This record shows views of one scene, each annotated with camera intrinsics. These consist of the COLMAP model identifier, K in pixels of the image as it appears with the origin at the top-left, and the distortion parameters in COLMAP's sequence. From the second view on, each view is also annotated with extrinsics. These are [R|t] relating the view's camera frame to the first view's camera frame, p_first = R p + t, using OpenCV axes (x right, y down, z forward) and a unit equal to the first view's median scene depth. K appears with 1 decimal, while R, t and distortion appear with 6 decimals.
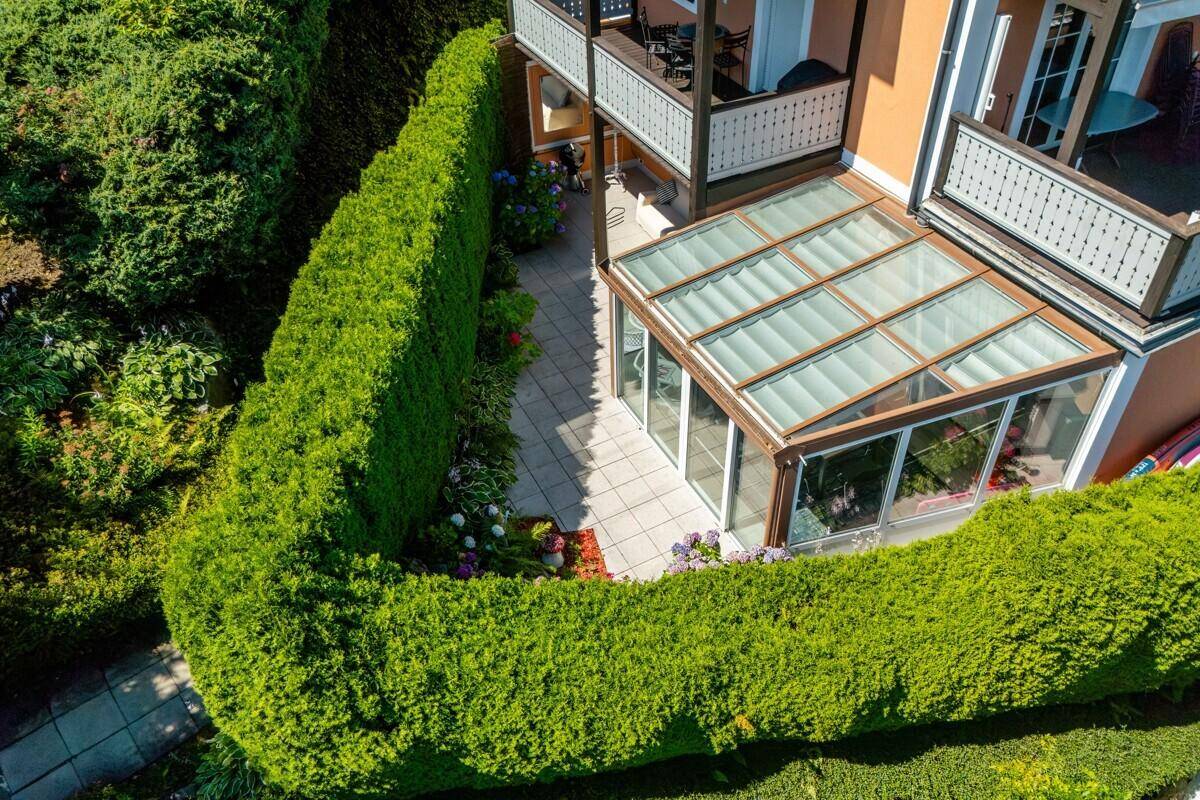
lens RADIAL K [[918.6, 0, 655.1], [0, 918.6, 395.7], [0, 0, 1]] dist [0.066432, -0.030711]
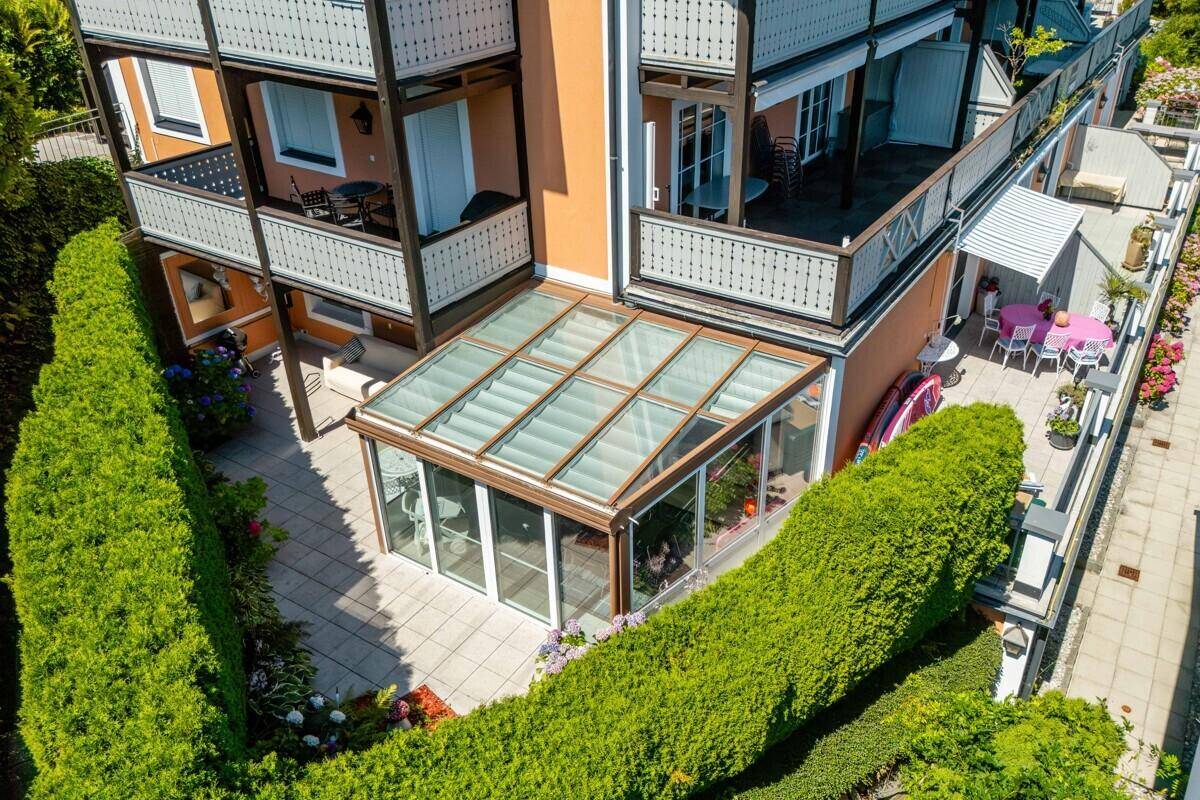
lens RADIAL K [[918.6, 0, 655.1], [0, 918.6, 395.7], [0, 0, 1]] dist [0.066432, -0.030711]
pose [[0.875819, -0.253966, 0.410417, -0.179674], [0.320842, 0.941625, -0.101992, 0.041789], [-0.360557, 0.221006, 0.906176, 0.001257]]
